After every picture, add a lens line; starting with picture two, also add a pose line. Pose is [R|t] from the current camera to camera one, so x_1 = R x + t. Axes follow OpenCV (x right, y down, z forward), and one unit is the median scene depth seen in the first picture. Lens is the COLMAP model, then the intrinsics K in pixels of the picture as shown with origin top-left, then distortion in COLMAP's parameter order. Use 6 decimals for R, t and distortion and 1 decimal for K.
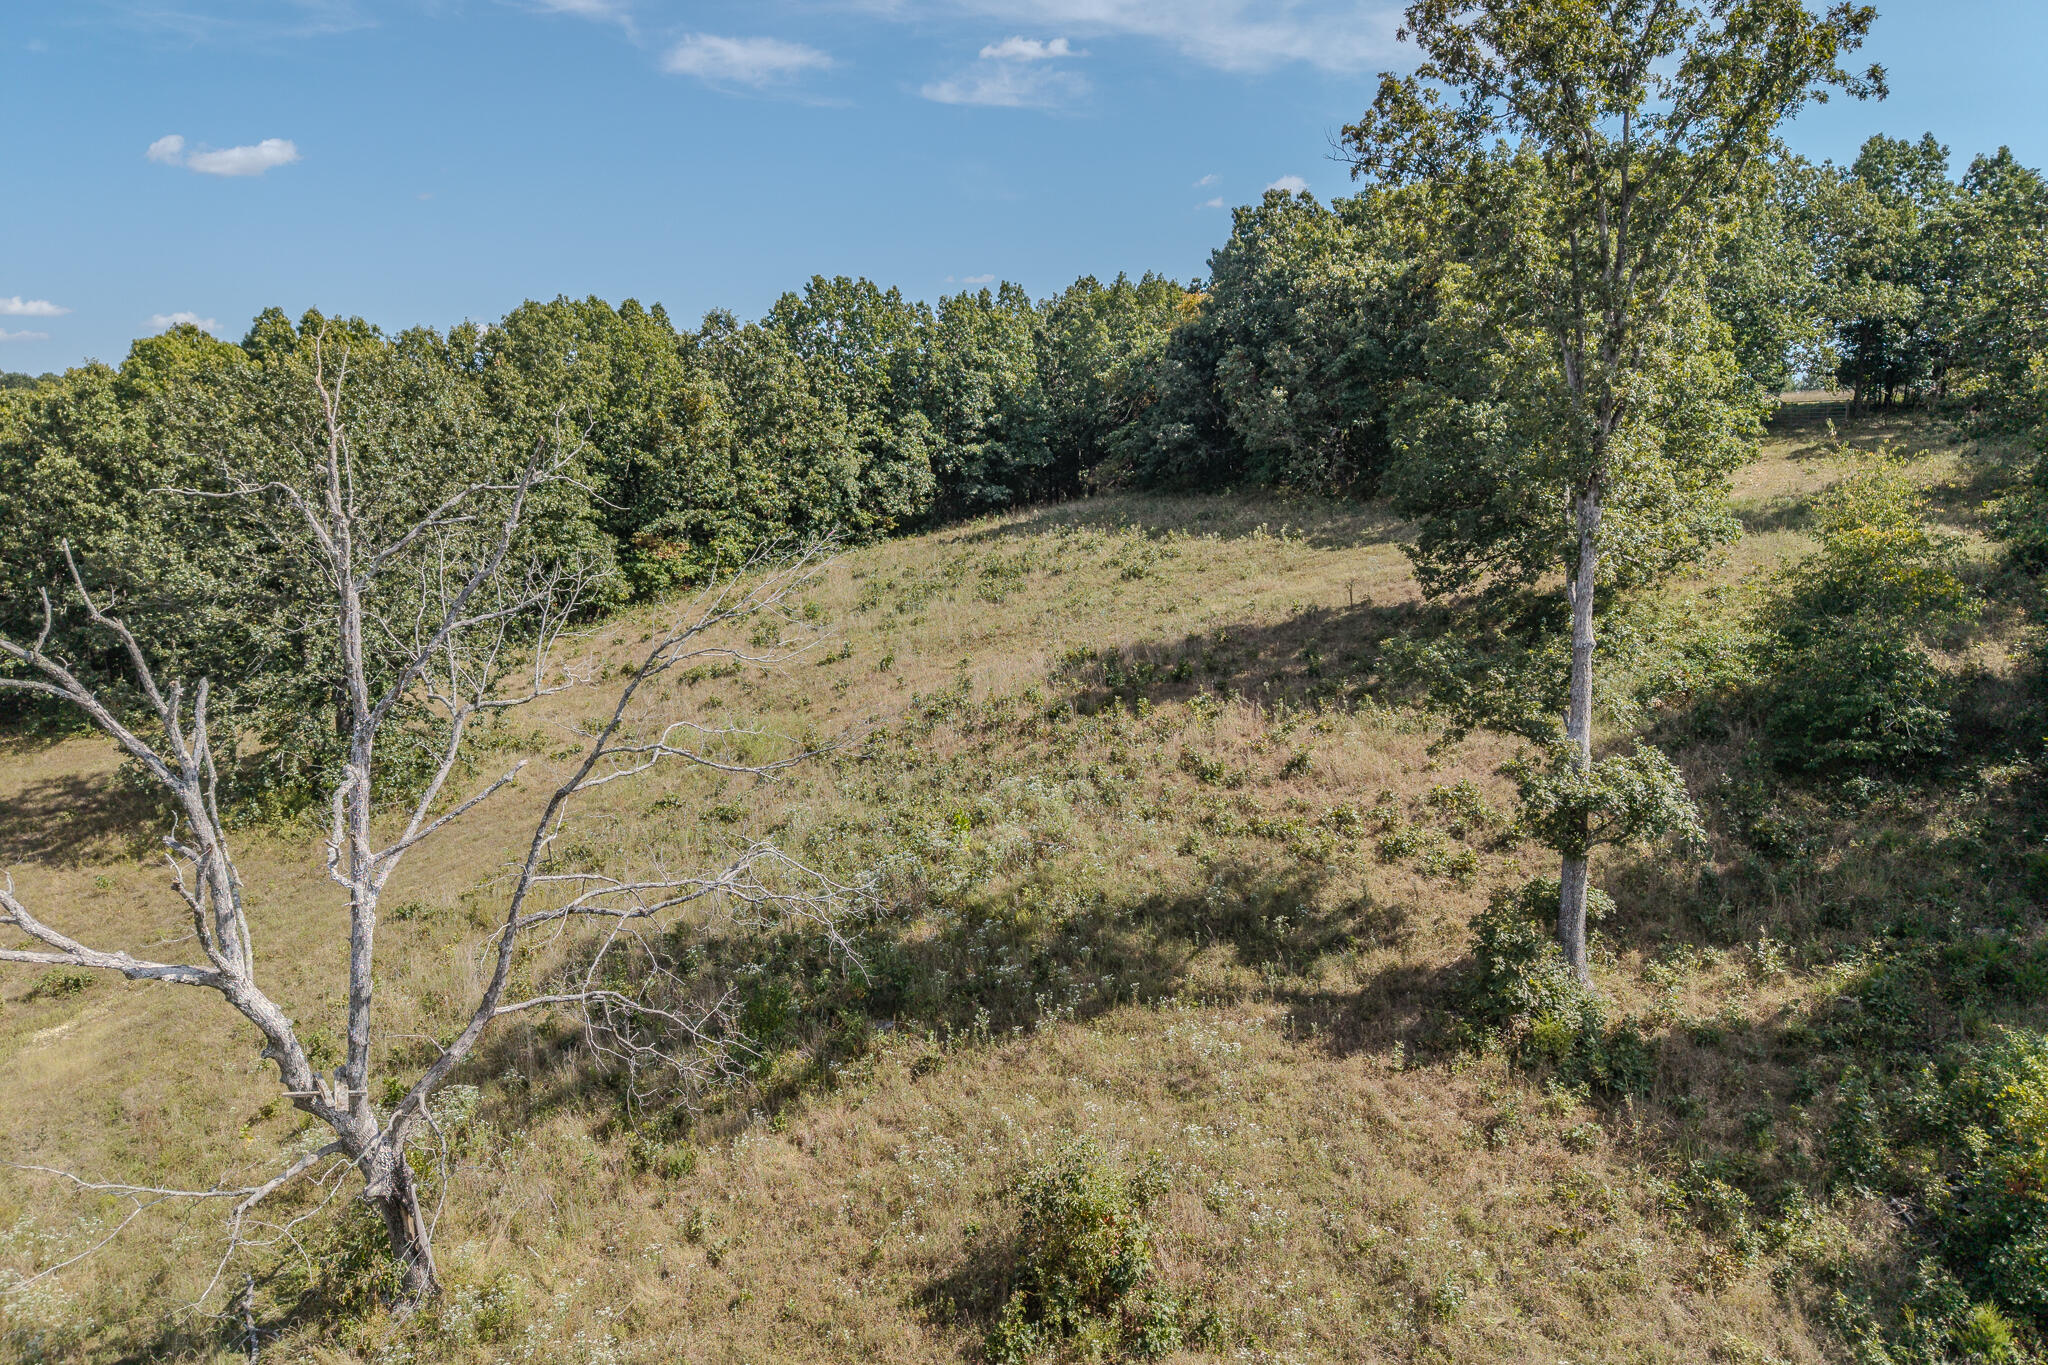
lens RADIAL K [[1359.7, 0, 1024.0], [0, 1359.7, 682.5], [0, 0, 1]] dist [0.033336, -0.039979]
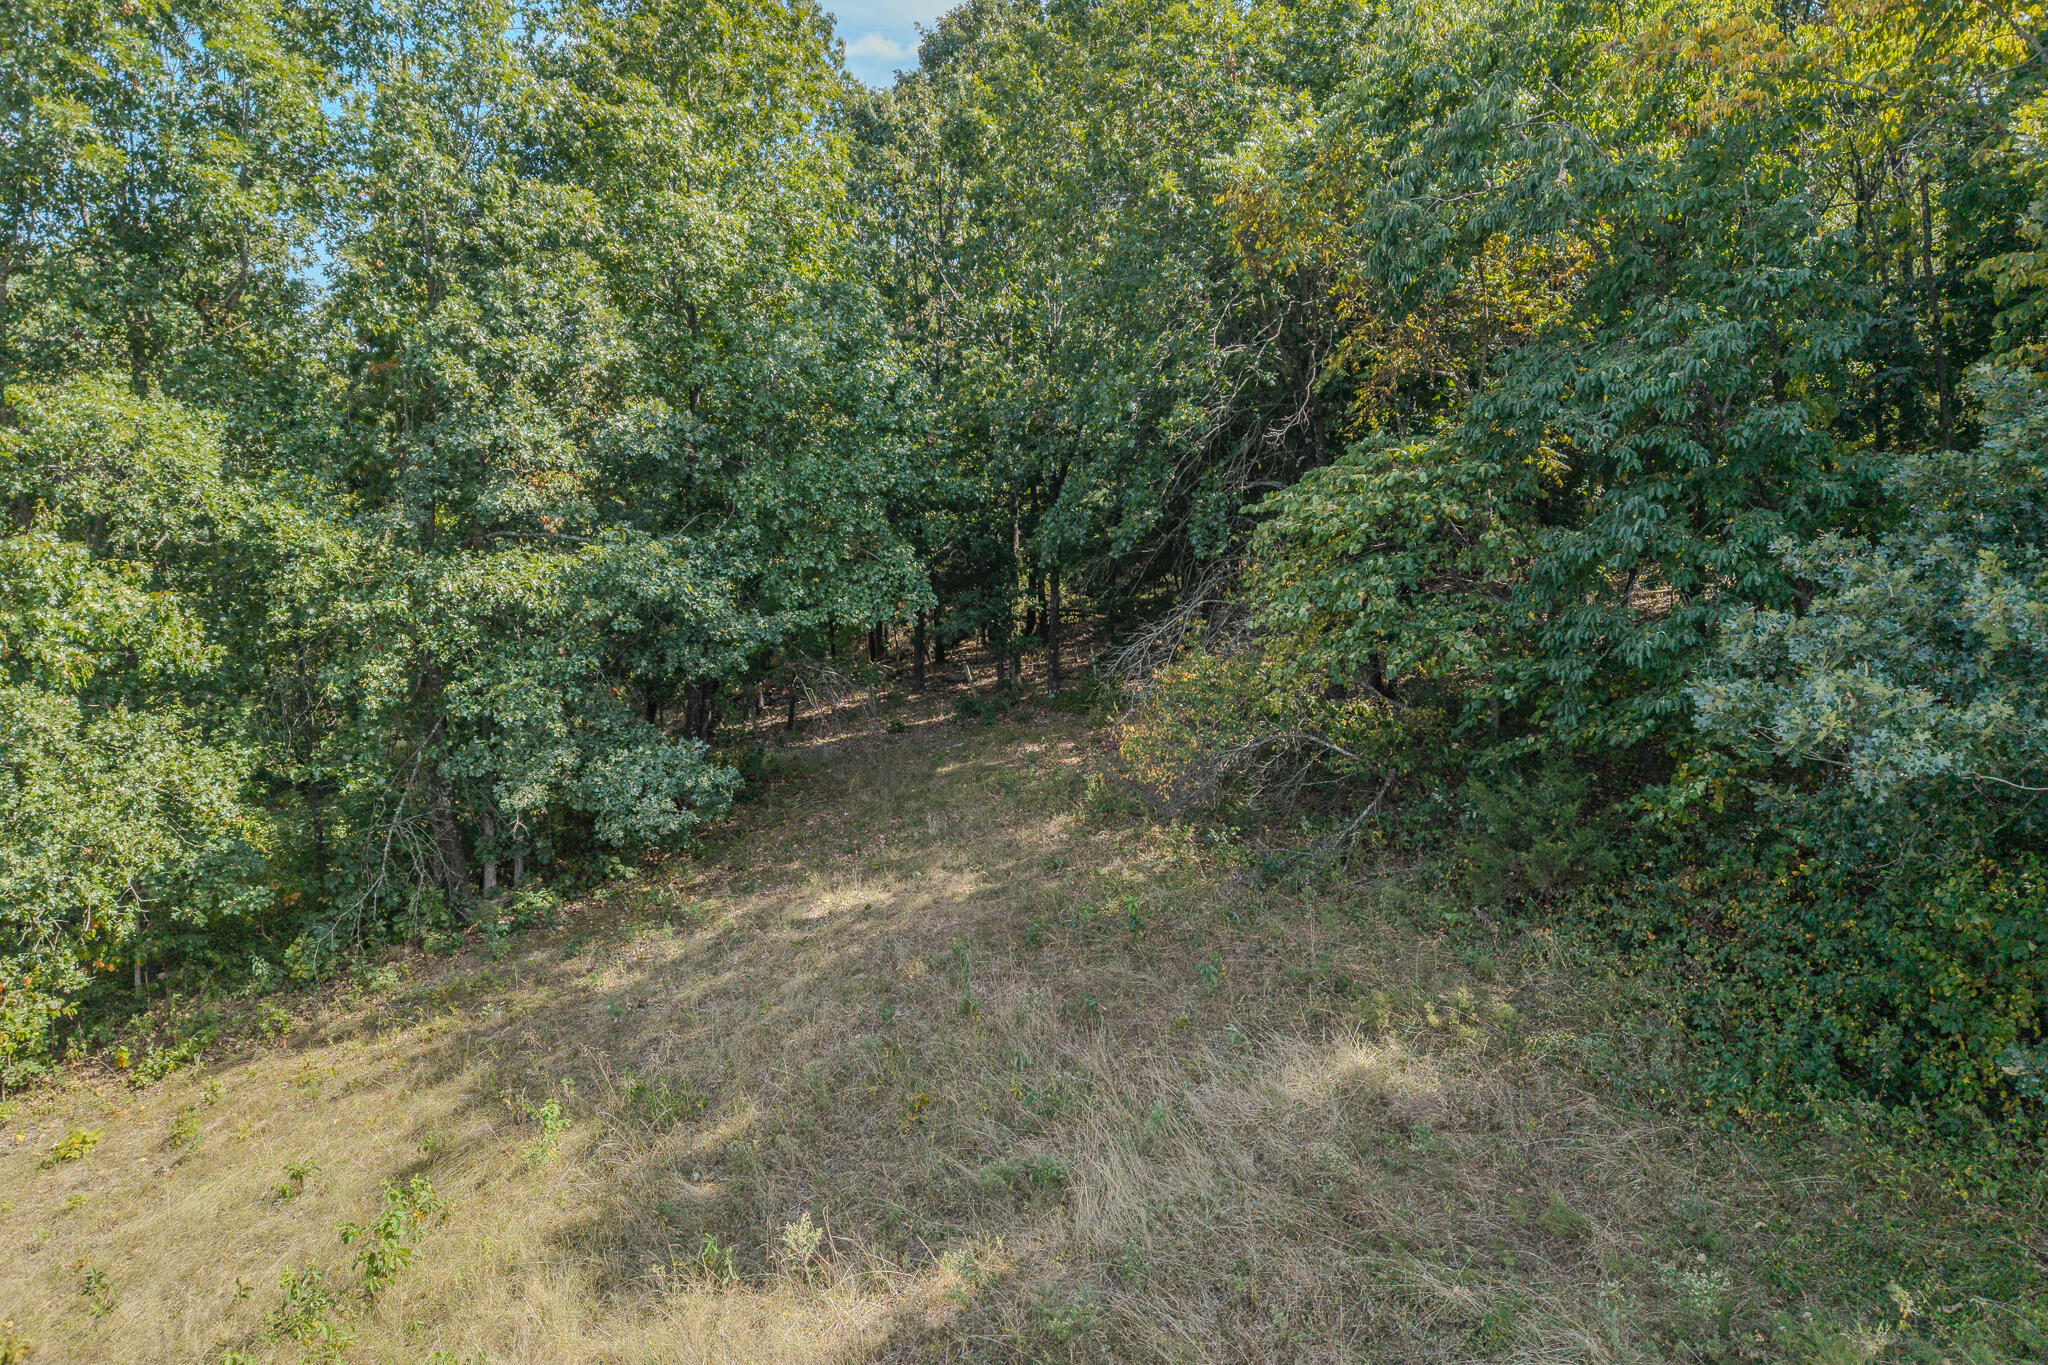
lens RADIAL K [[1359.7, 0, 1024.0], [0, 1359.7, 682.5], [0, 0, 1]] dist [0.033336, -0.039979]
pose [[0.995842, -0.013690, 0.090060, 0.020348], [0.014545, 0.999855, -0.008845, -0.184812], [-0.089926, 0.010118, 0.995897, 0.960972]]
